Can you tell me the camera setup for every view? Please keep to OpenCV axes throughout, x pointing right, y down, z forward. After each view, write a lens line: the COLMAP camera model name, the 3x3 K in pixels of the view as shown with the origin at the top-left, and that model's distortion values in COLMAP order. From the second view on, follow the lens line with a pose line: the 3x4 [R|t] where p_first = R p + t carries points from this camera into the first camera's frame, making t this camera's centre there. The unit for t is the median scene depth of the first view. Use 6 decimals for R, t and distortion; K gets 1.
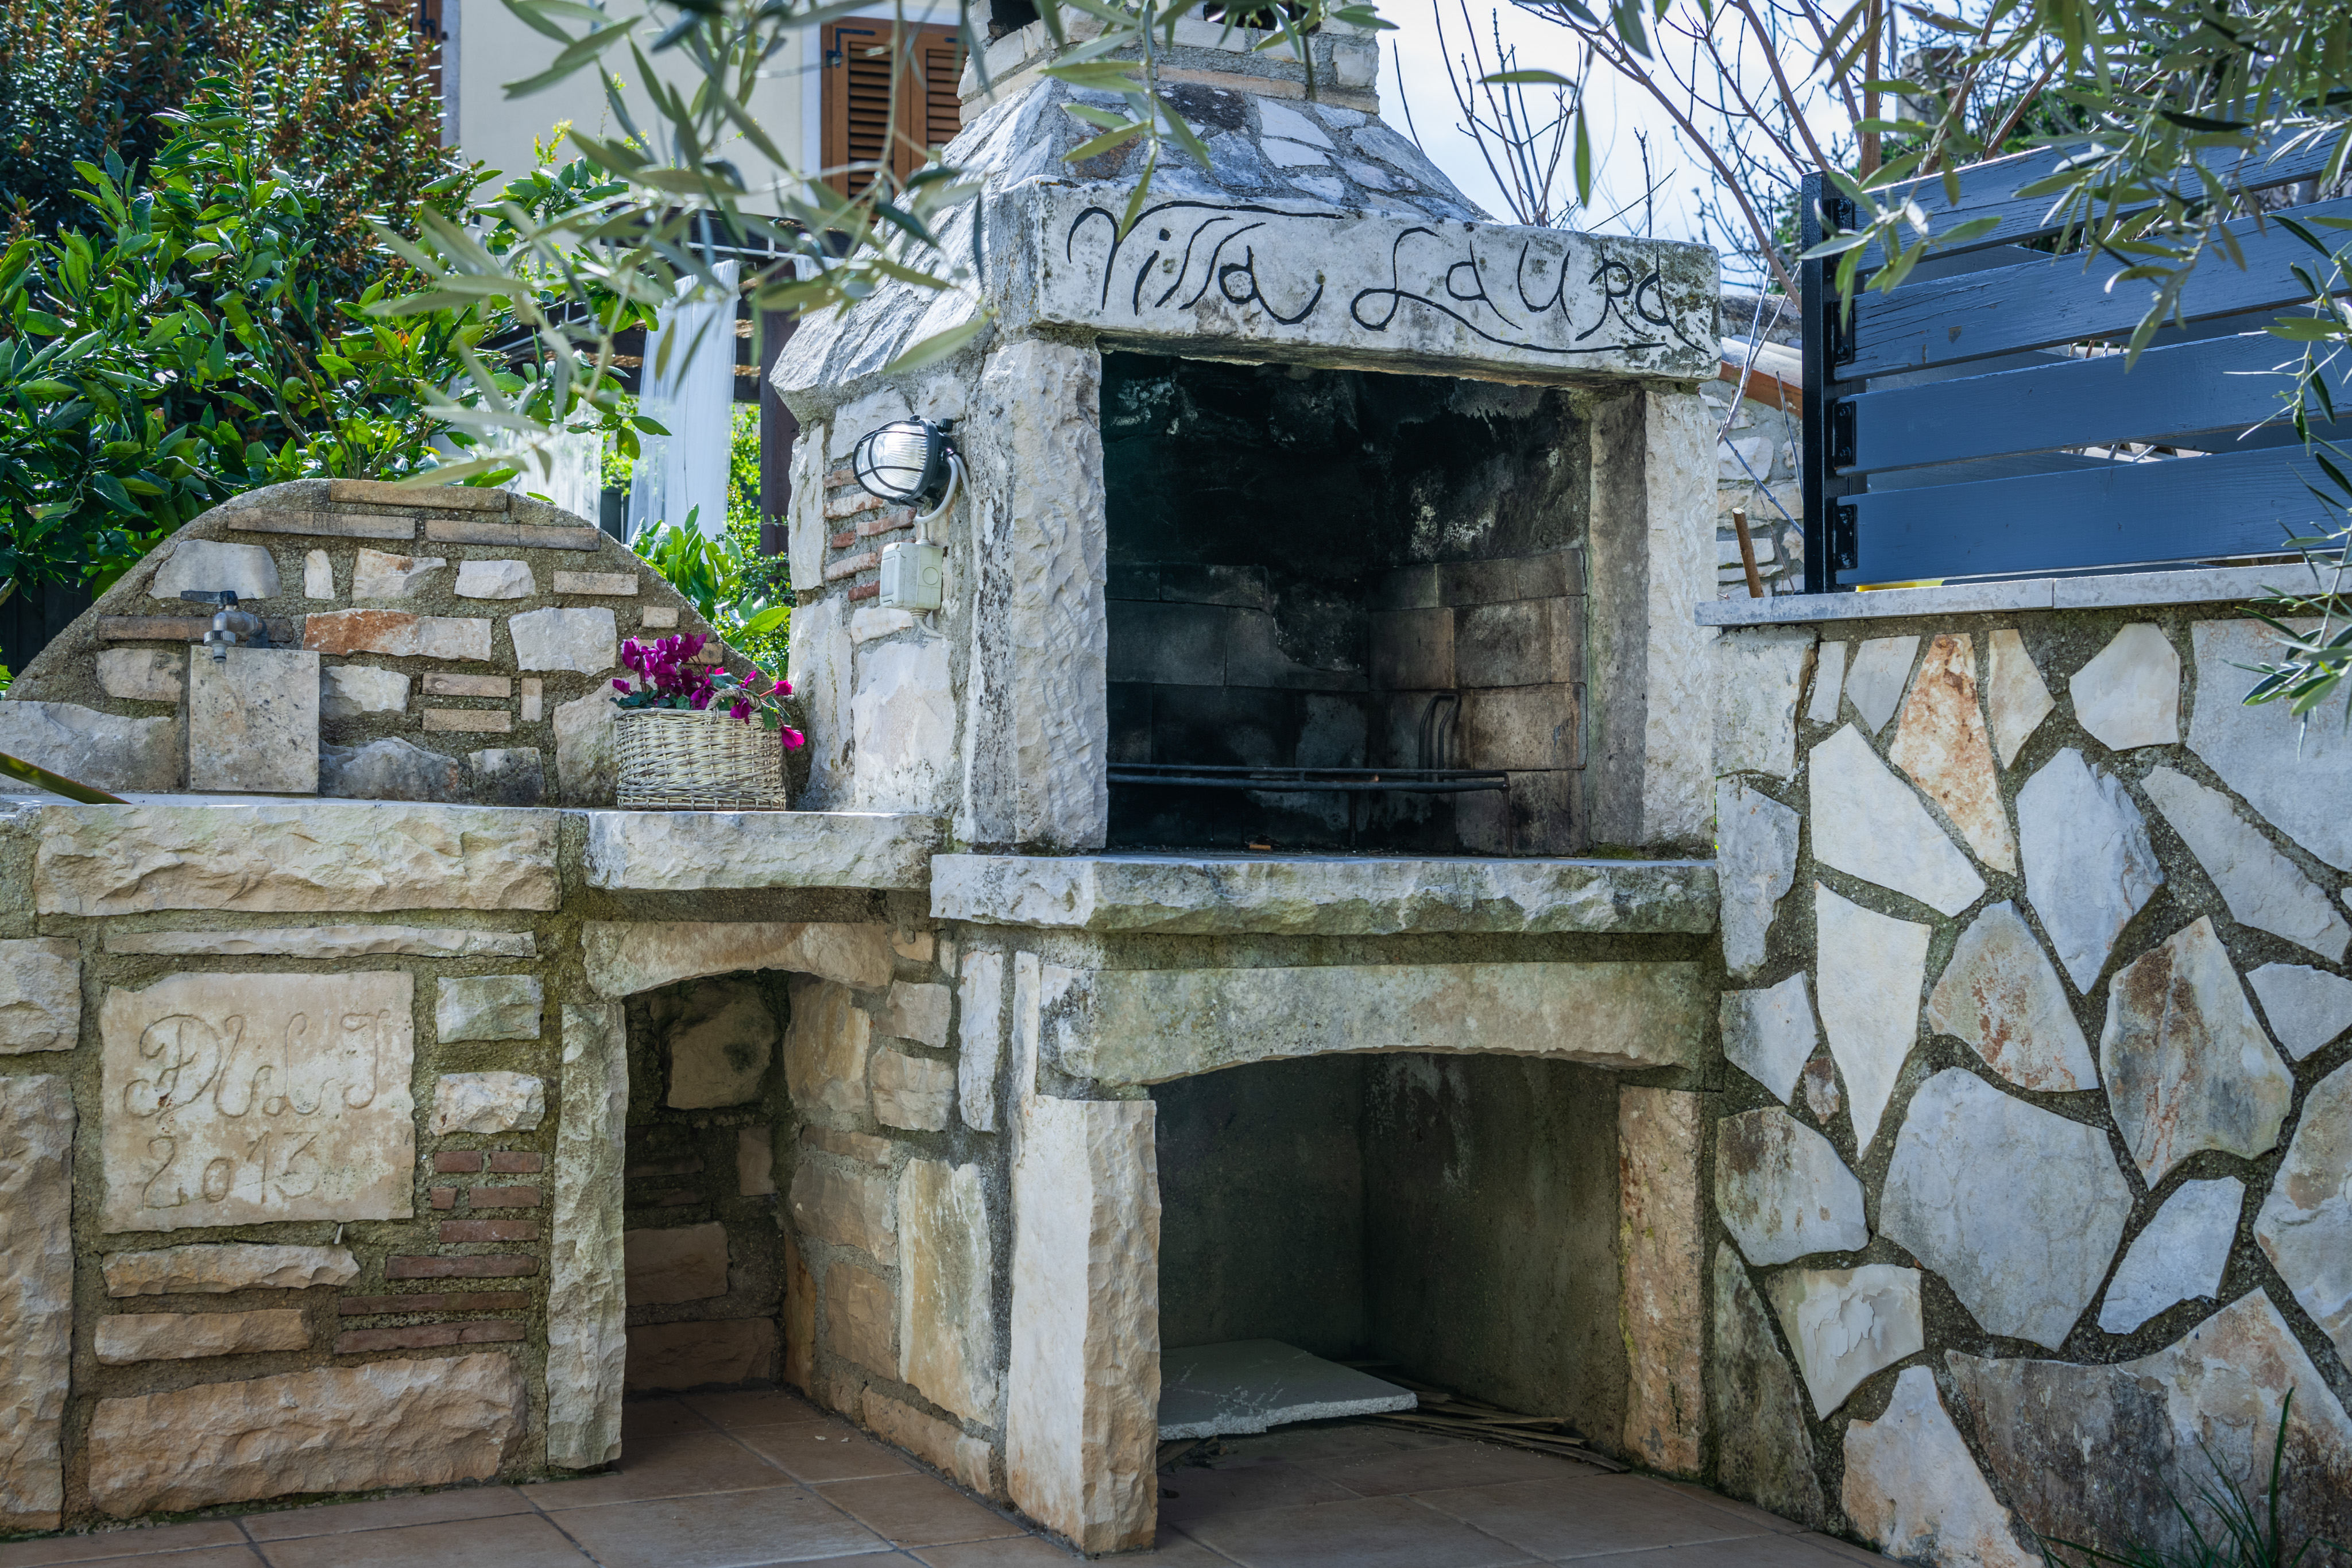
lens RADIAL K [[2976.1, 0, 1176.0], [0, 2976.1, 784.0], [0, 0, 1]] dist [0.045512, 0.006415]
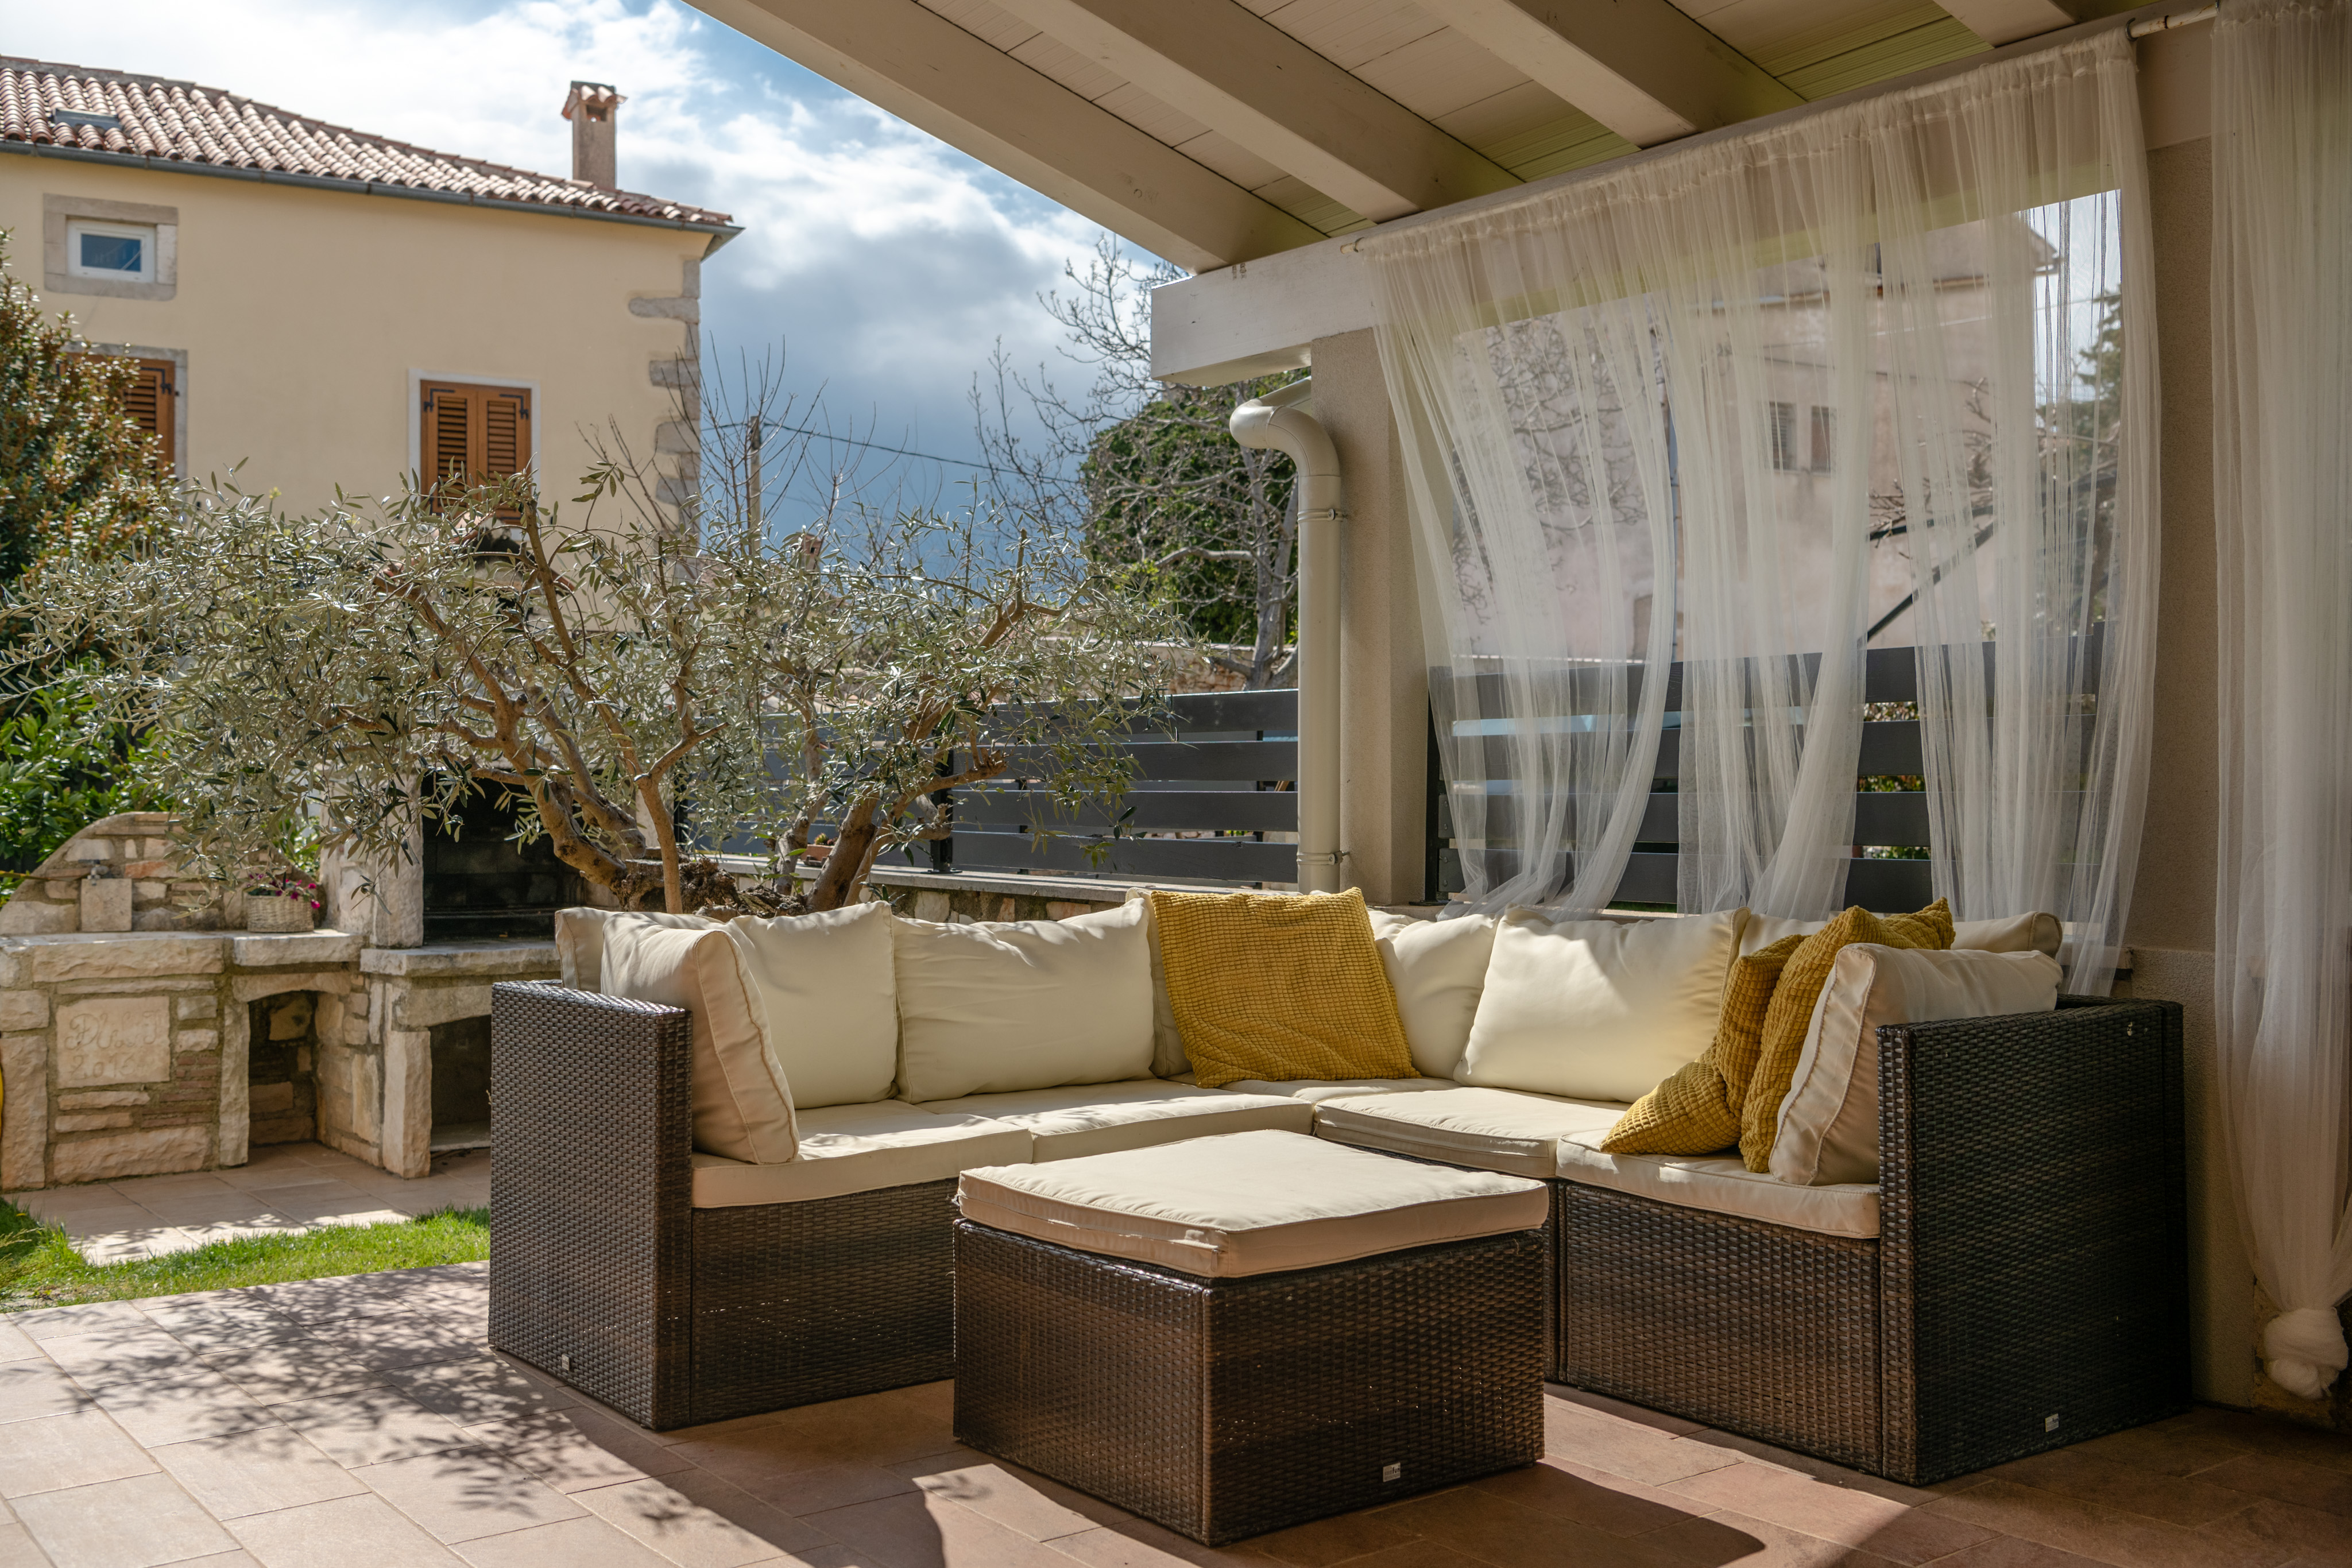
lens RADIAL K [[2186.2, 0, 1169.1], [0, 2186.2, 750.6], [0, 0, 1]] dist [0.036994, -0.001169]
pose [[0.983374, -0.010492, 0.181290, 0.319735], [0.013575, 0.999783, -0.015774, -0.130813], [-0.181086, 0.017973, 0.983303, -1.308503]]
